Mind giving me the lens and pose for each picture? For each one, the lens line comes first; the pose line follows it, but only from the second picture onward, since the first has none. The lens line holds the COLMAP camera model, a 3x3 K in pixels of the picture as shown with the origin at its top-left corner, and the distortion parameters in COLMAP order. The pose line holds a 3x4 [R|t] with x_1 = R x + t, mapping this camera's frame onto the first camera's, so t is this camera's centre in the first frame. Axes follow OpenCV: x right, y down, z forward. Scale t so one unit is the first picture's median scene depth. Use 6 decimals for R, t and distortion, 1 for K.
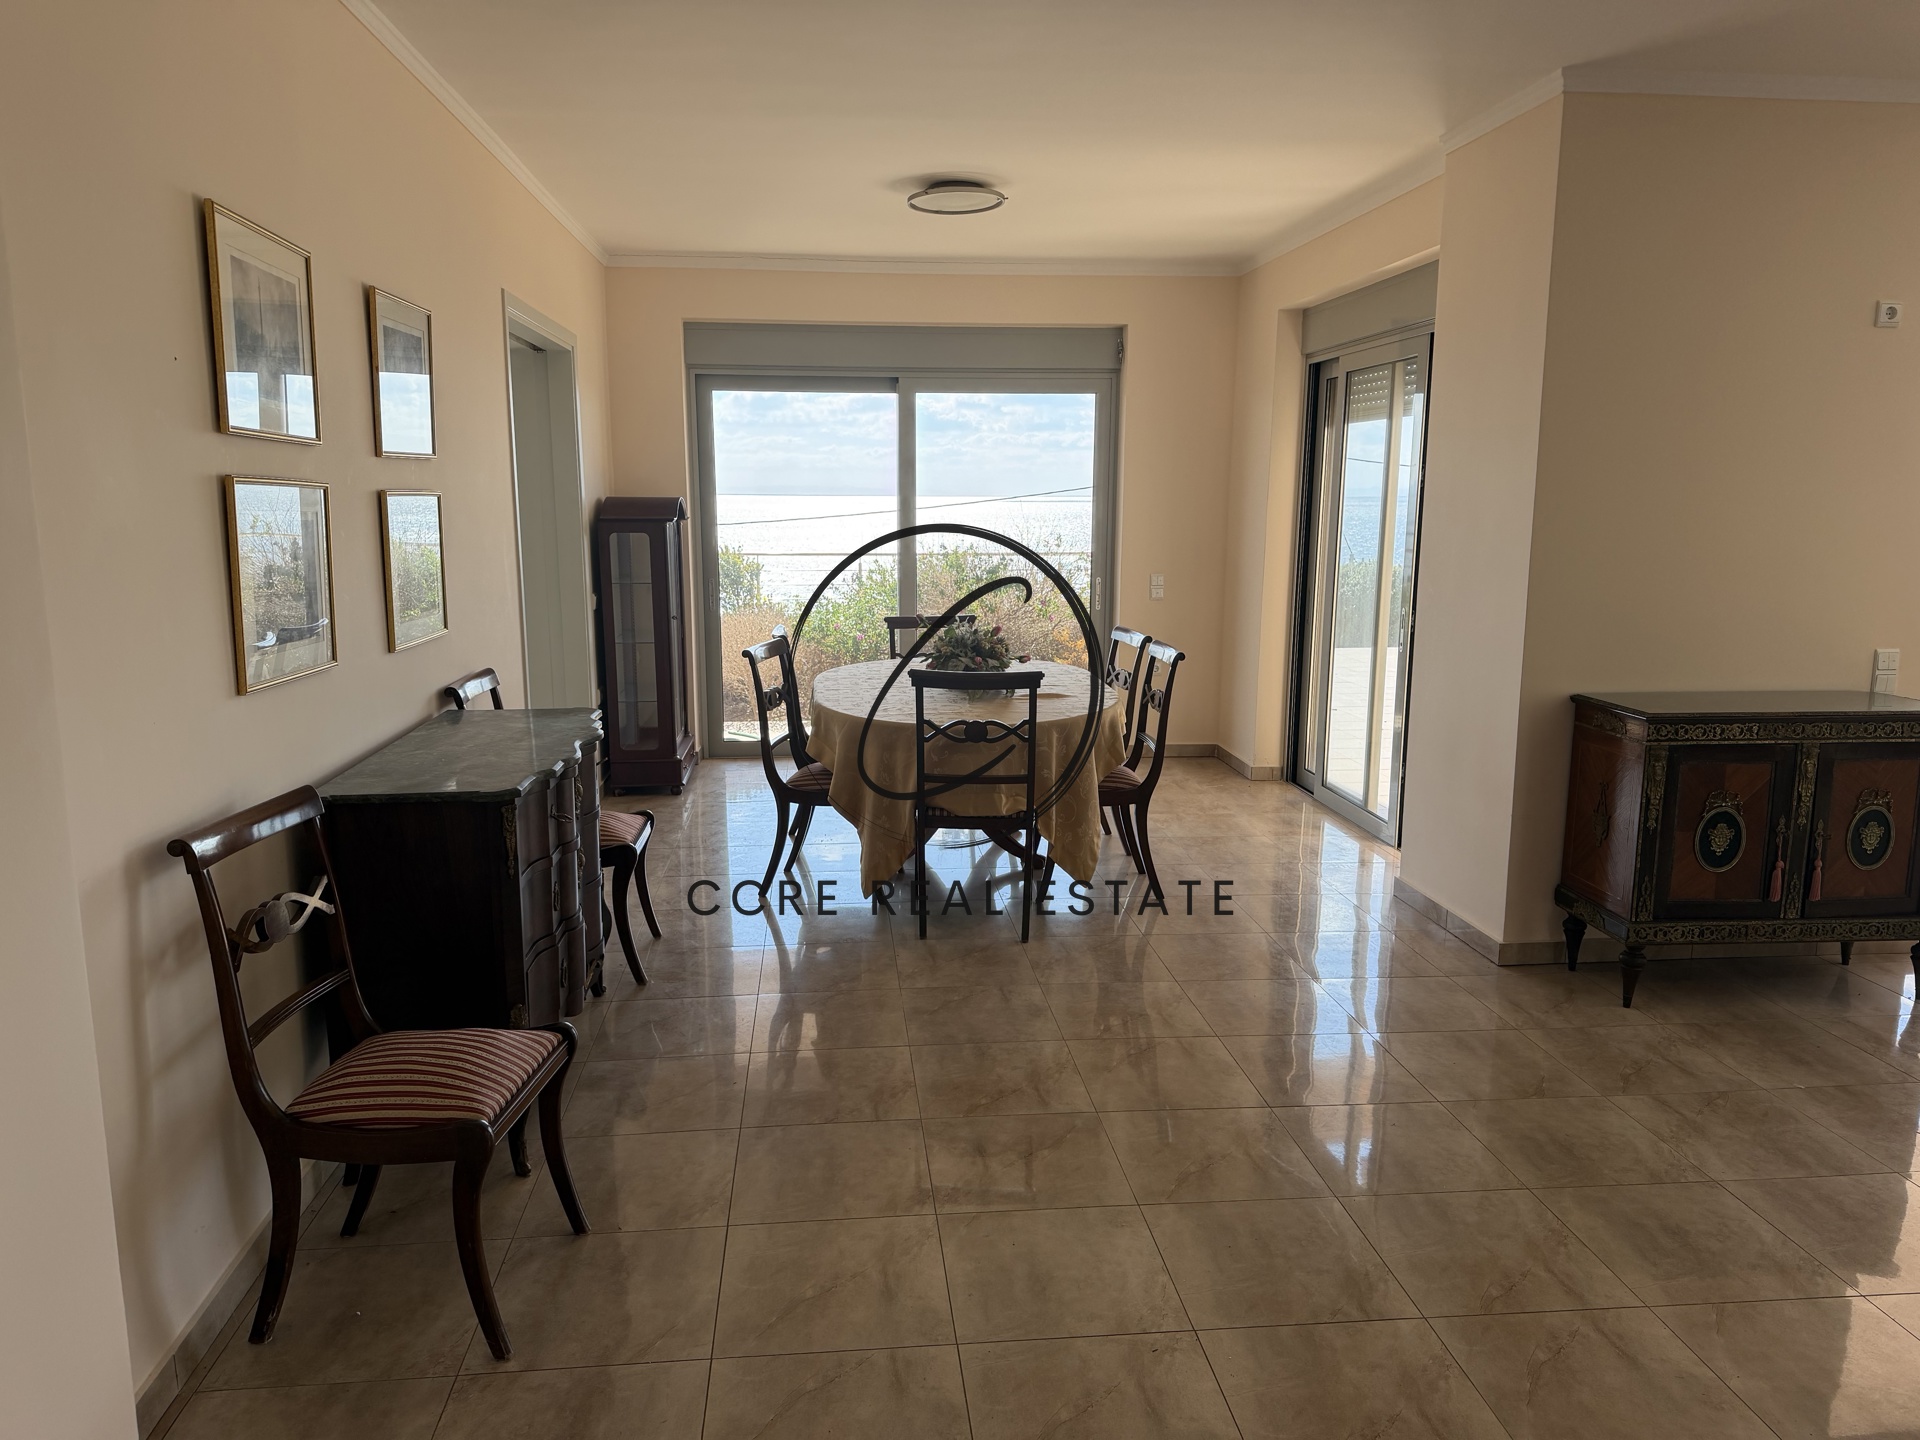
lens RADIAL K [[1359.2, 0, 954.8], [0, 1359.2, 720.4], [0, 0, 1]] dist [0.033829, -0.003441]
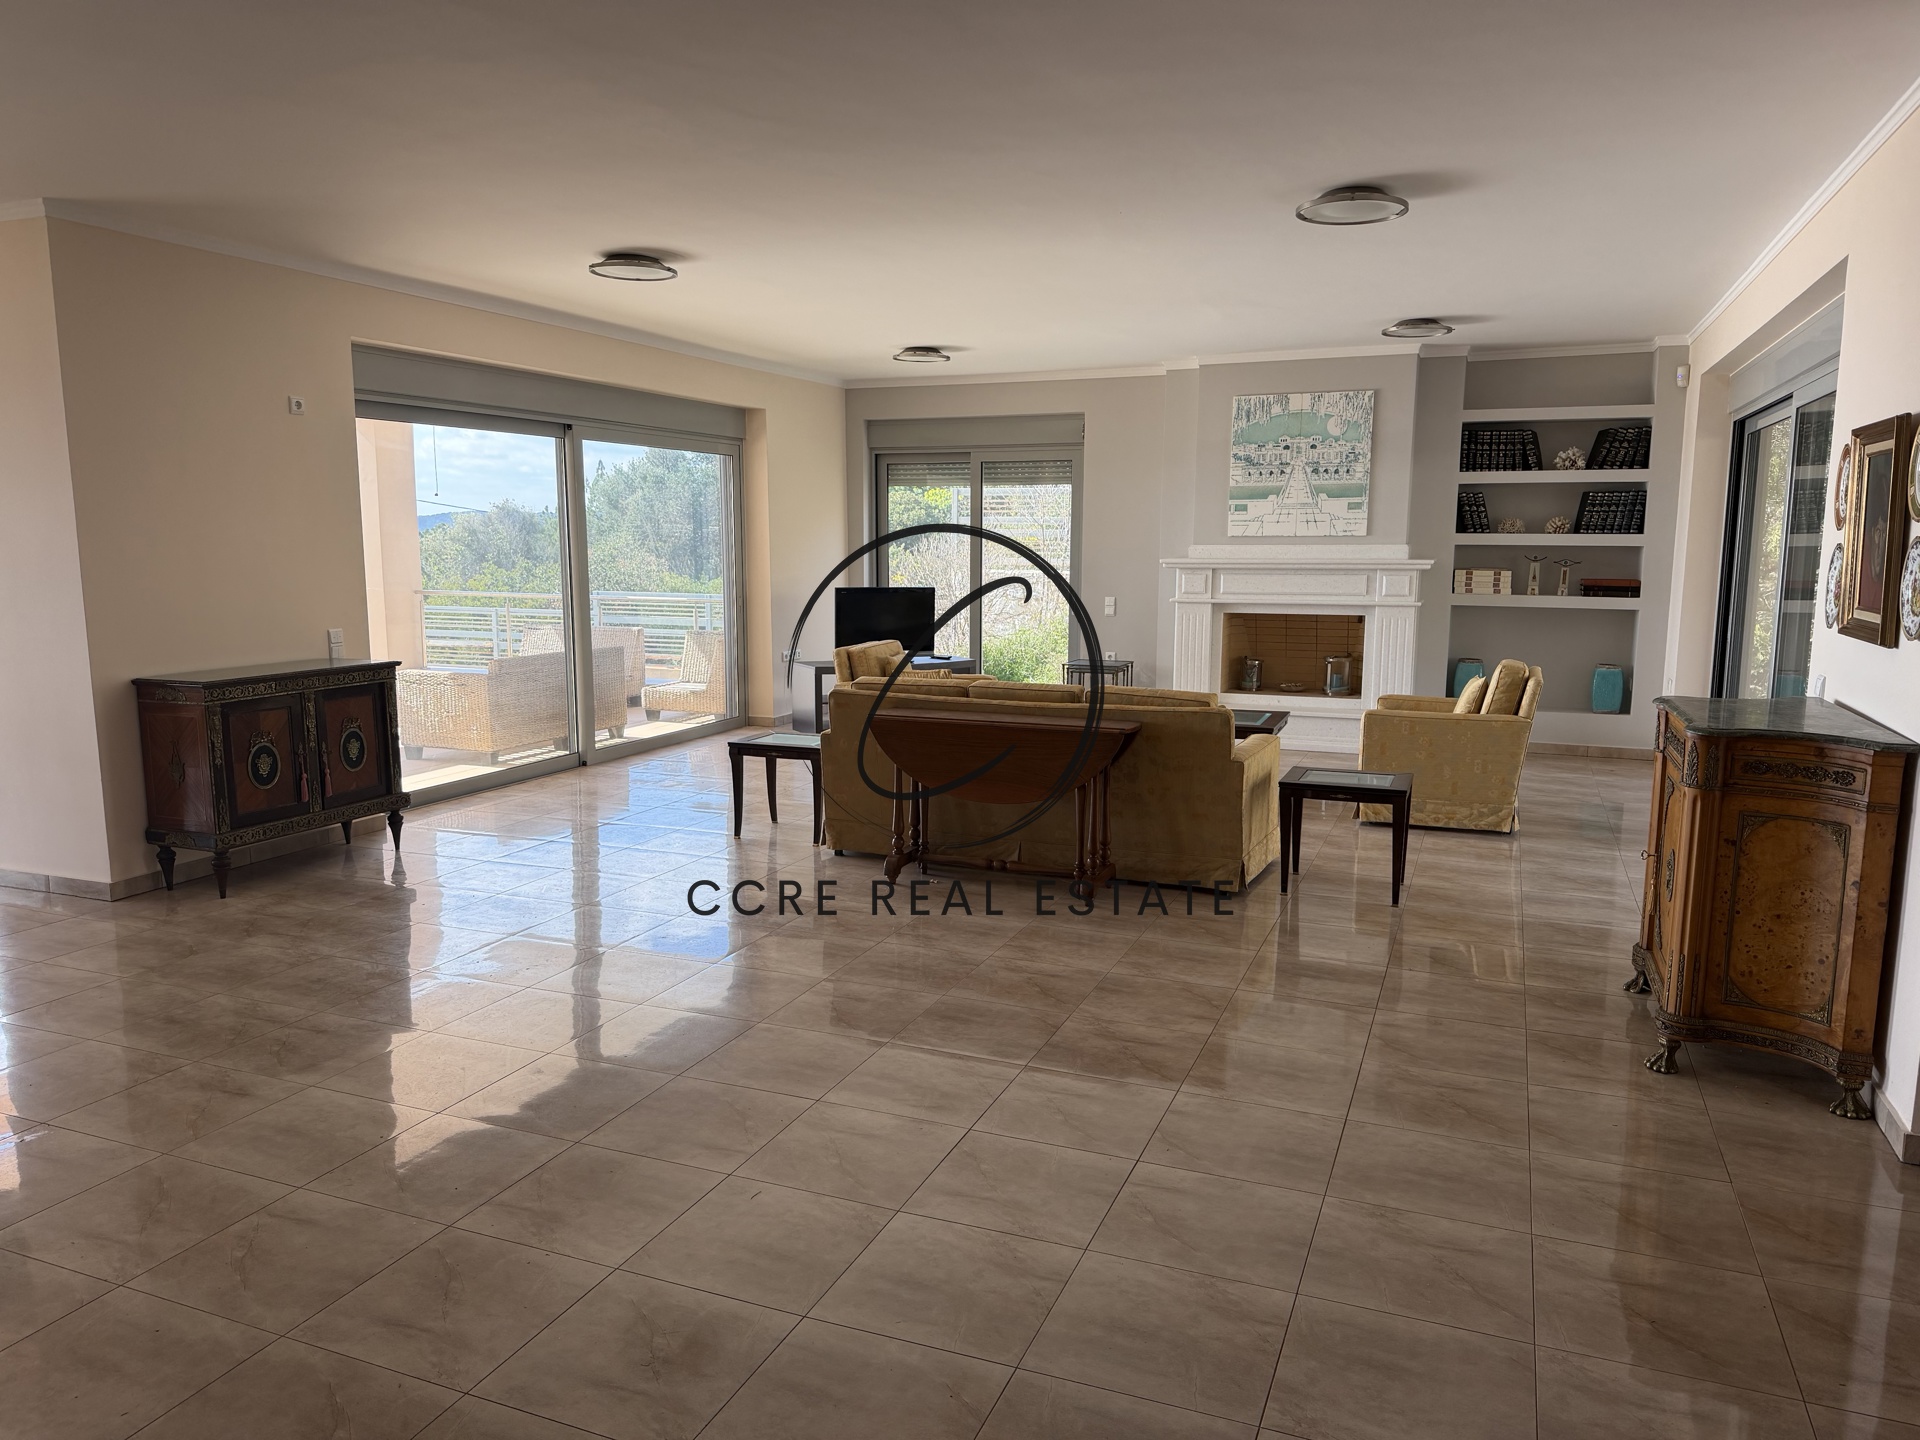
lens RADIAL K [[1359.2, 0, 958.4], [0, 1359.2, 721.7], [0, 0, 1]] dist [0.033829, -0.003441]
pose [[0.472164, -0.129837, 0.871896, -0.340747], [0.152739, 0.986183, 0.064143, 0.061373], [-0.868177, 0.102886, 0.485472, -0.323584]]
